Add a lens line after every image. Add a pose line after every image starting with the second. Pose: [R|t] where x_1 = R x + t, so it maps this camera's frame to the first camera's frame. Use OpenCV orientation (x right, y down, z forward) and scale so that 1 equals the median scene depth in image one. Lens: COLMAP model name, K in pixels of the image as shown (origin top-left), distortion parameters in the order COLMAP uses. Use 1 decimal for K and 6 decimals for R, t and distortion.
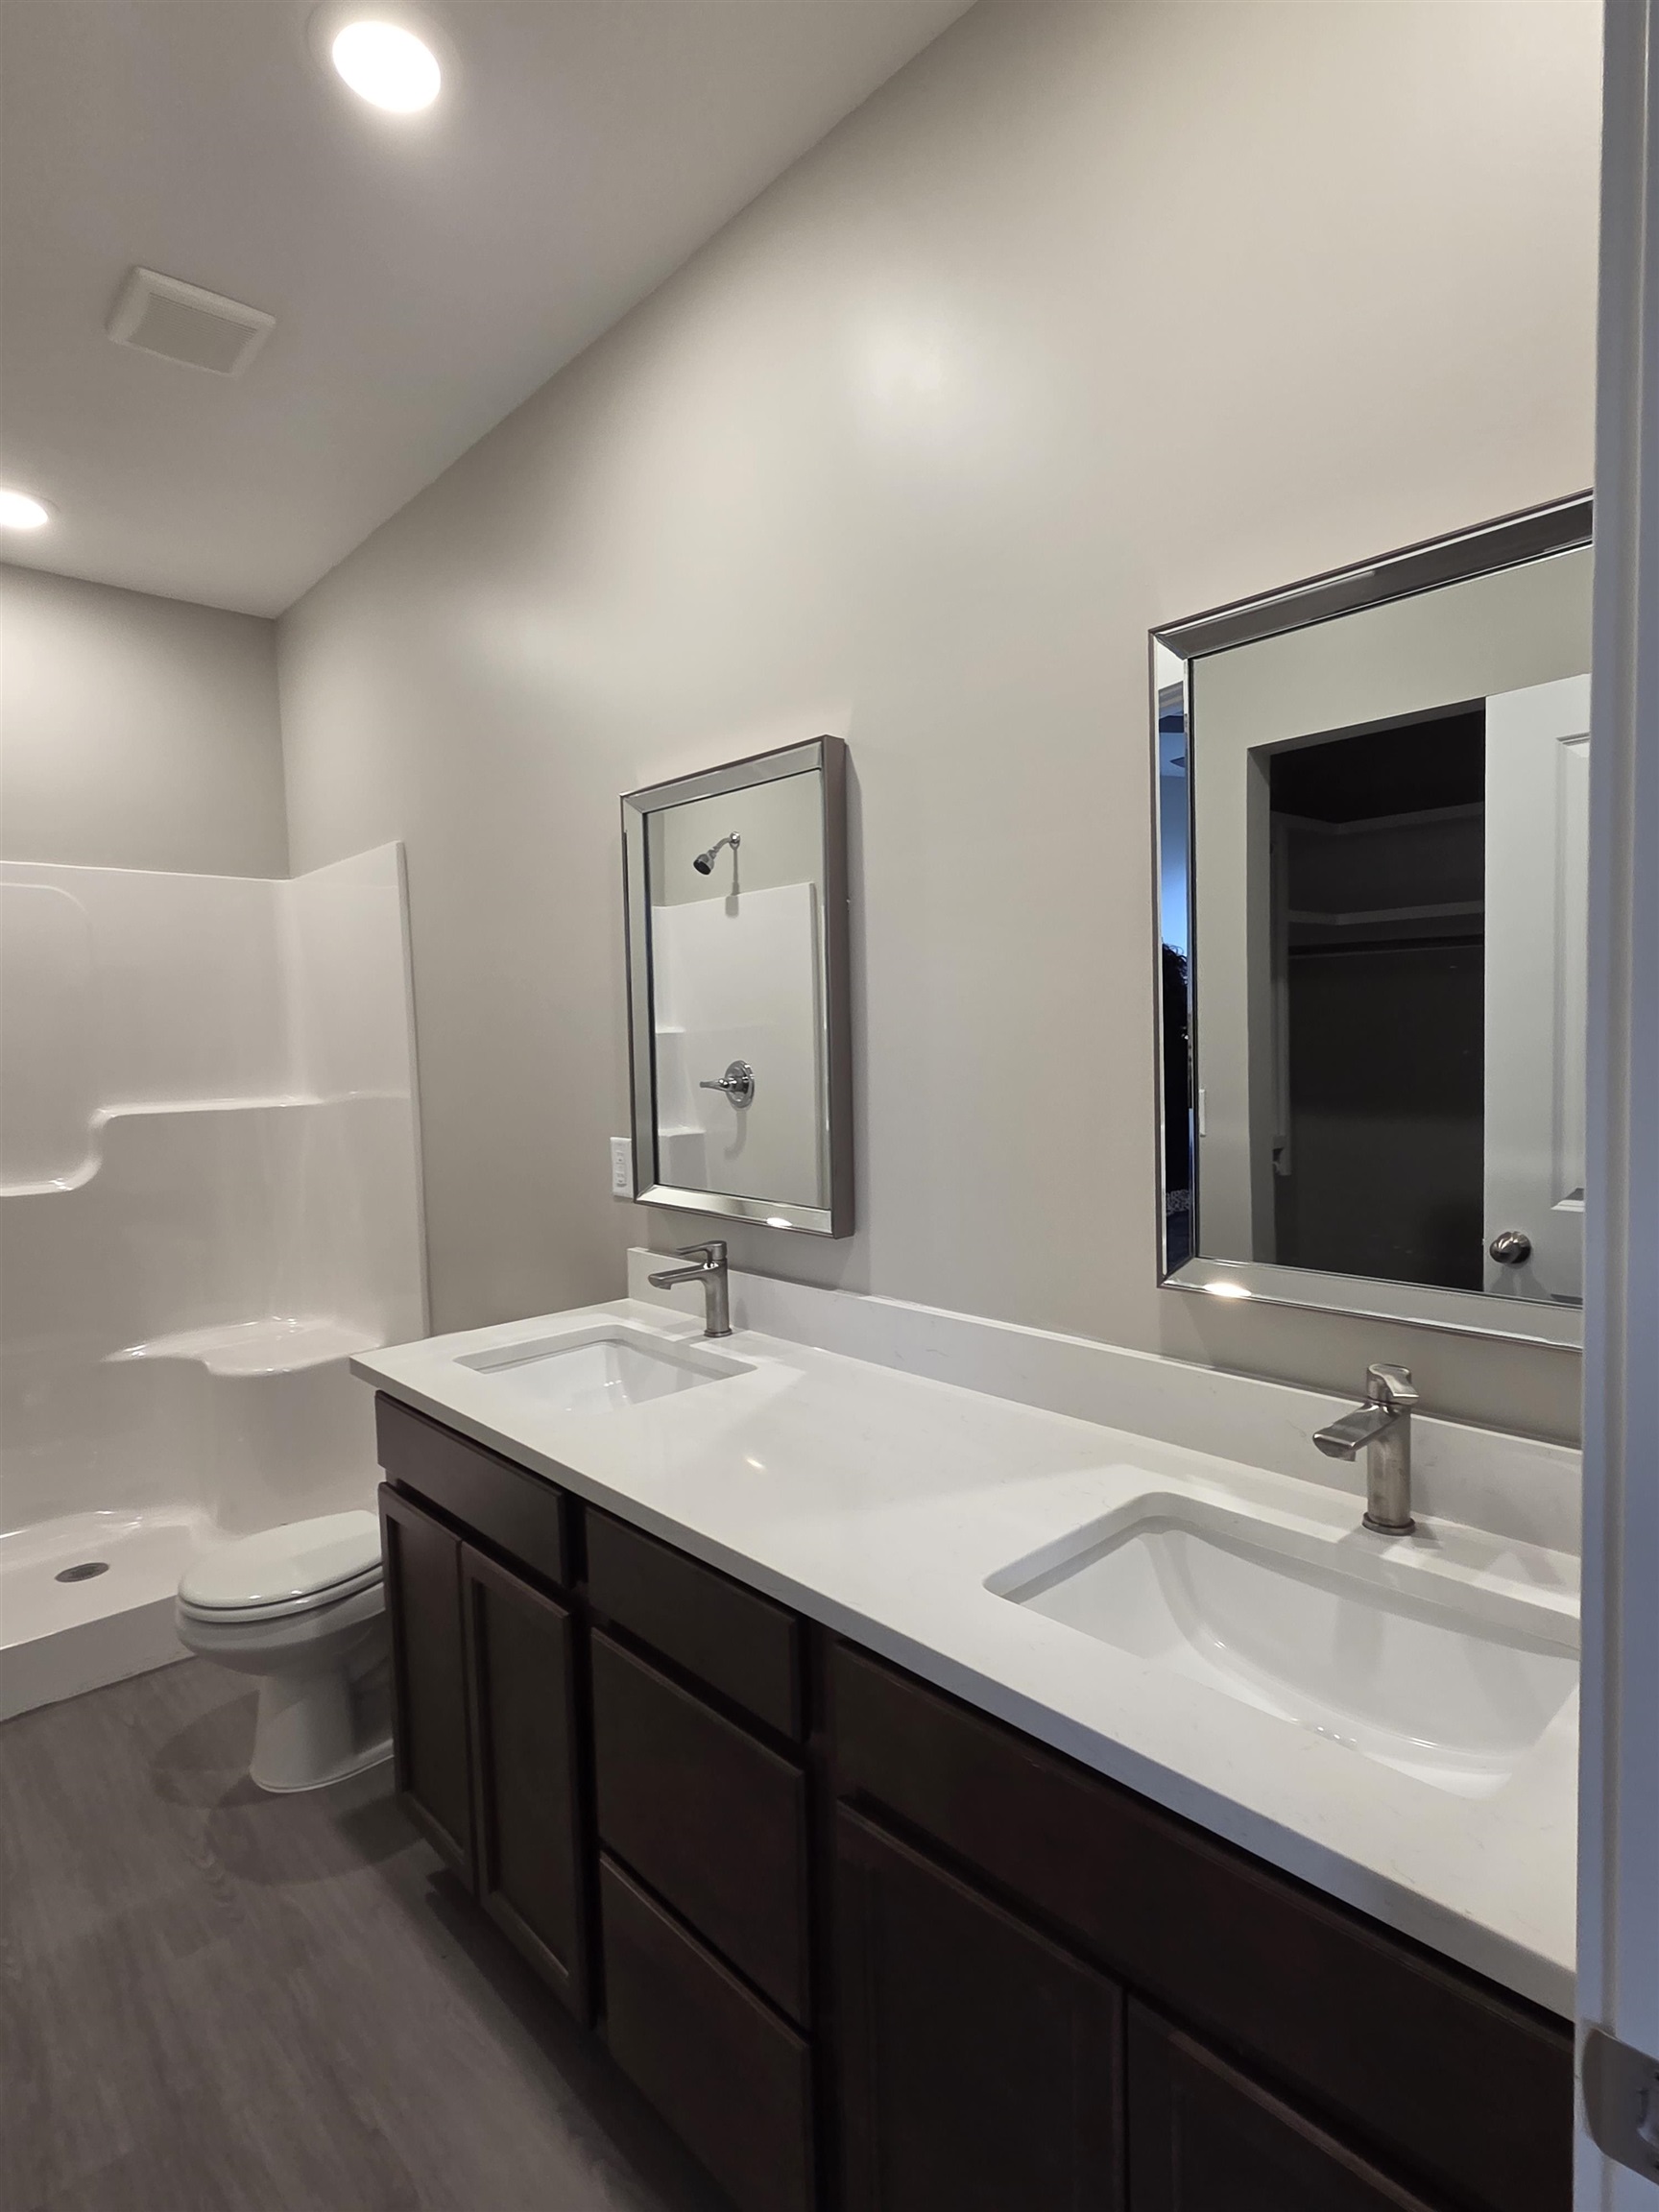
lens RADIAL K [[1170.6, 0, 829.5], [0, 1170.6, 1106.0], [0, 0, 1]] dist [-0.002779, 0.003505]
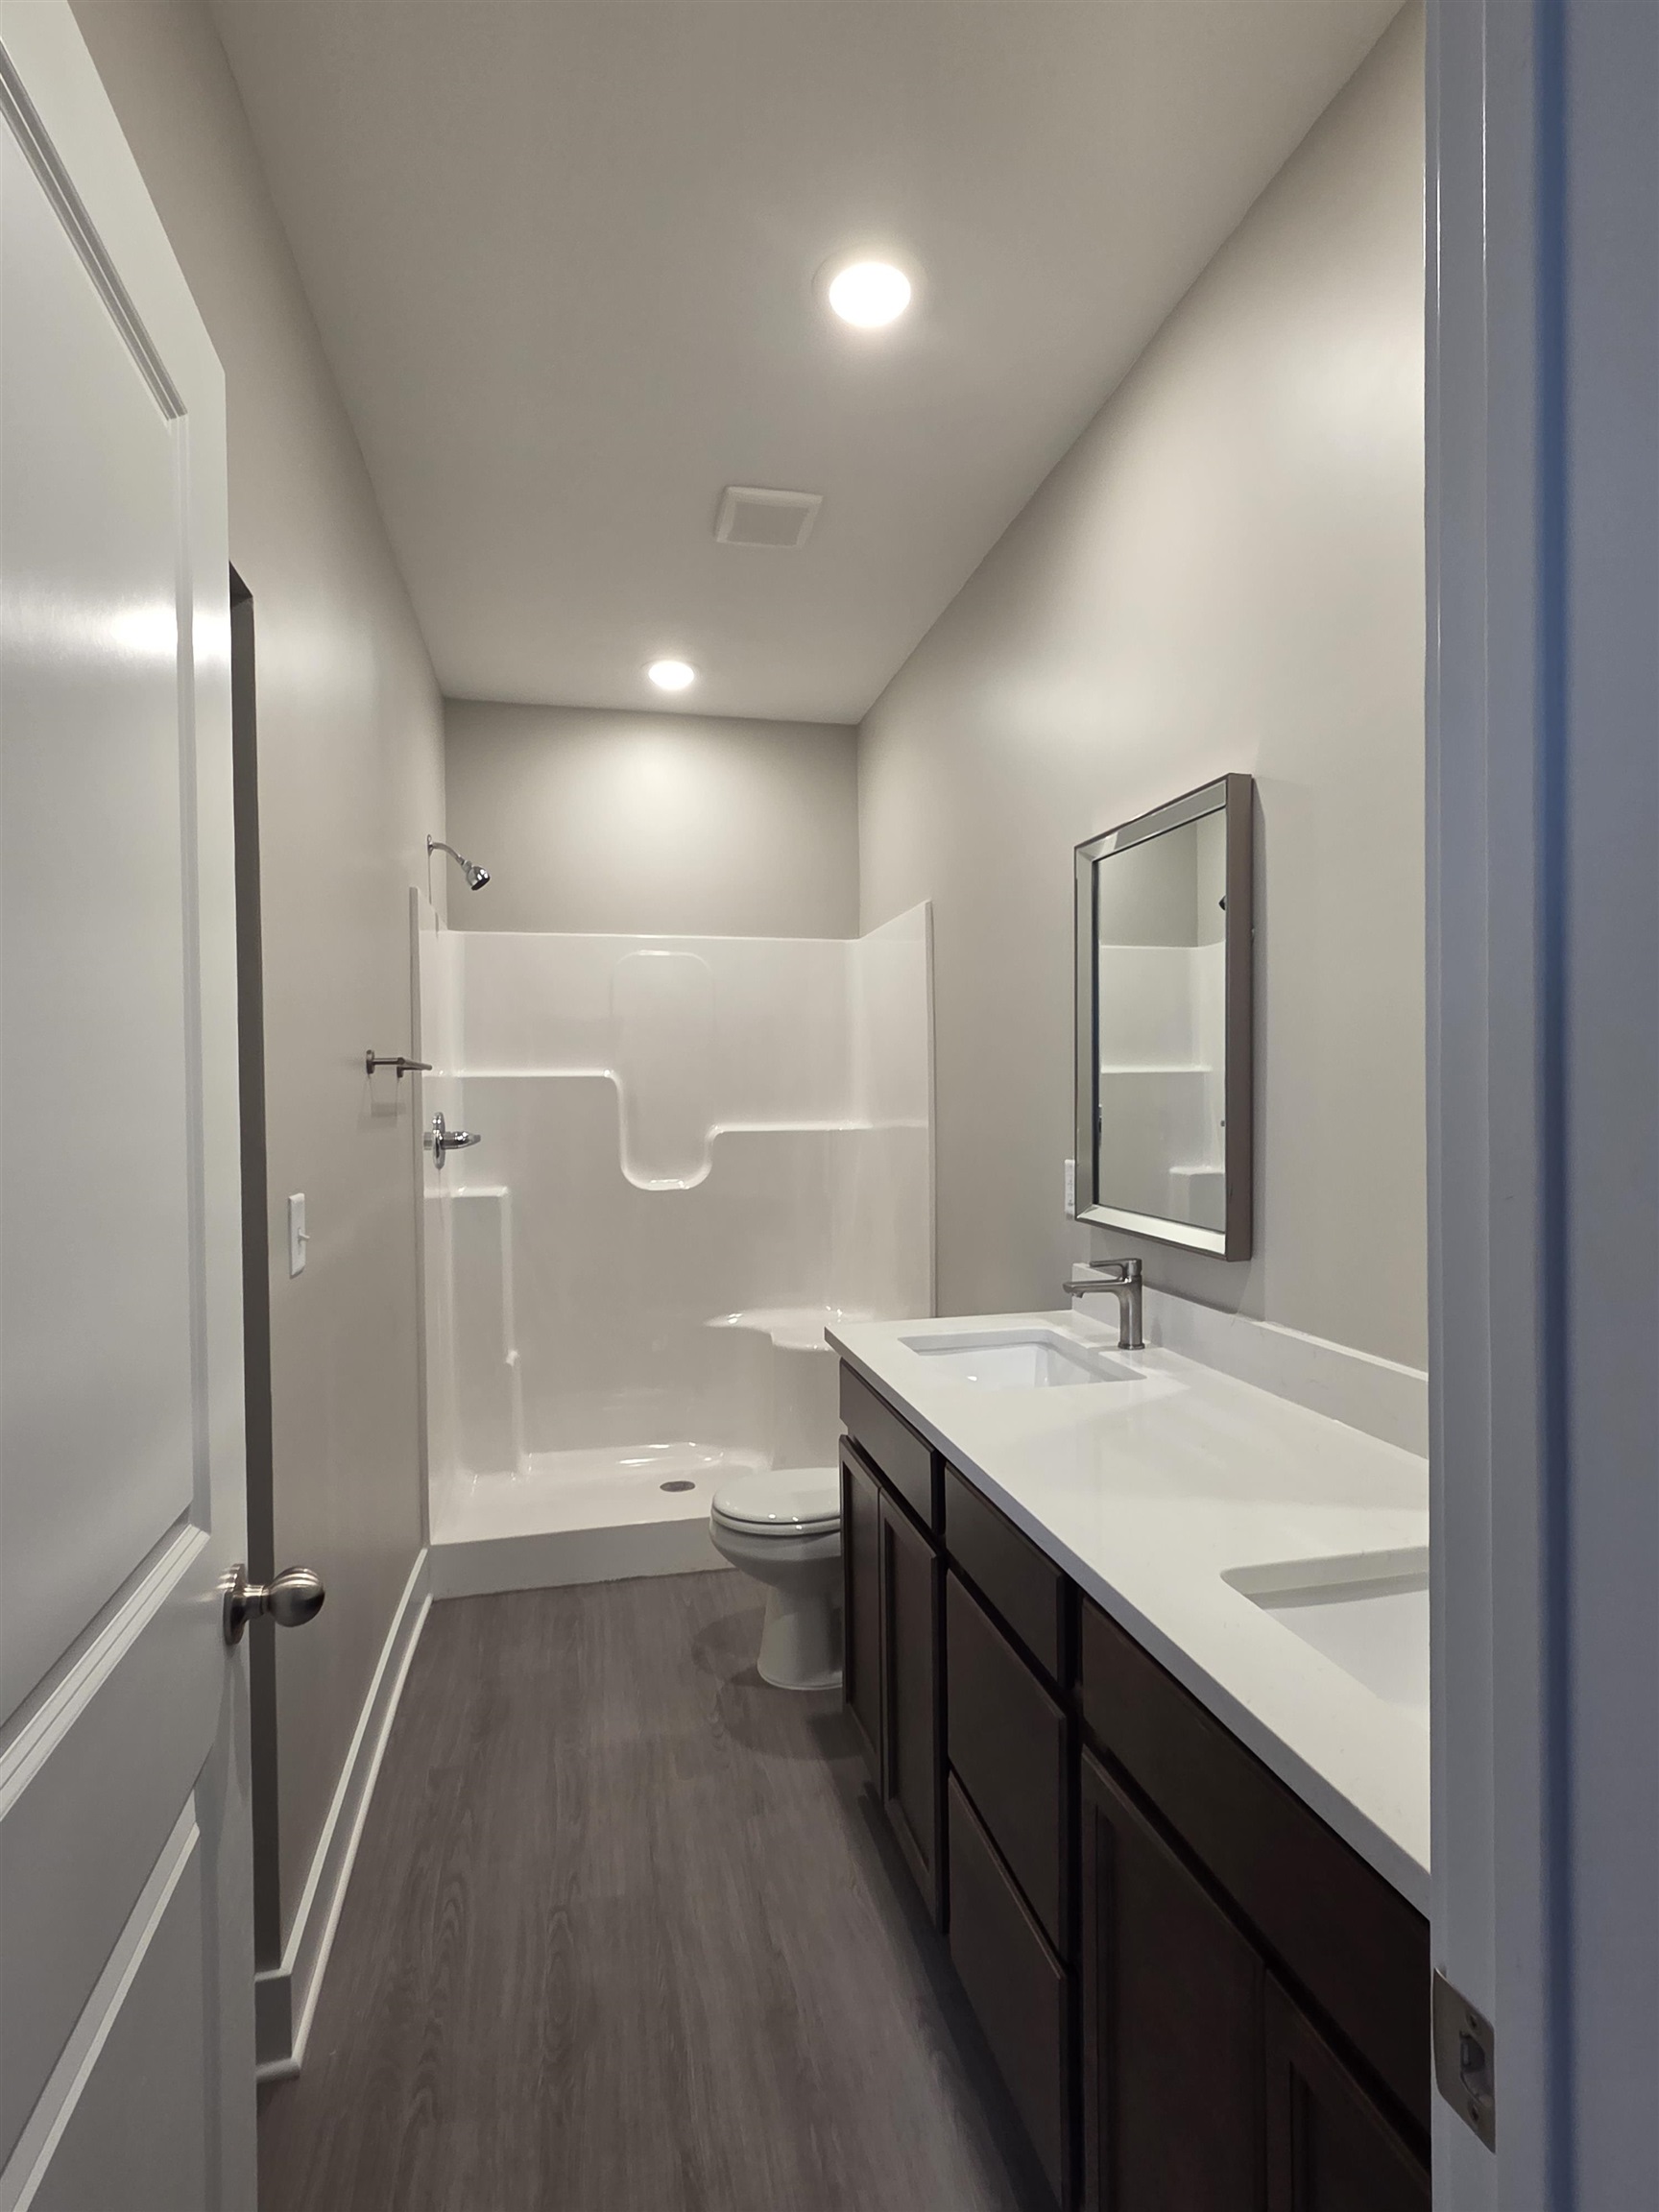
lens RADIAL K [[1170.6, 0, 829.5], [0, 1170.6, 1106.0], [0, 0, 1]] dist [-0.002779, 0.003505]
pose [[0.862609, 0.023094, -0.505343, 0.197123], [-0.045385, 0.998462, -0.031842, 0.024453], [0.503831, 0.050402, 0.862331, -0.053743]]
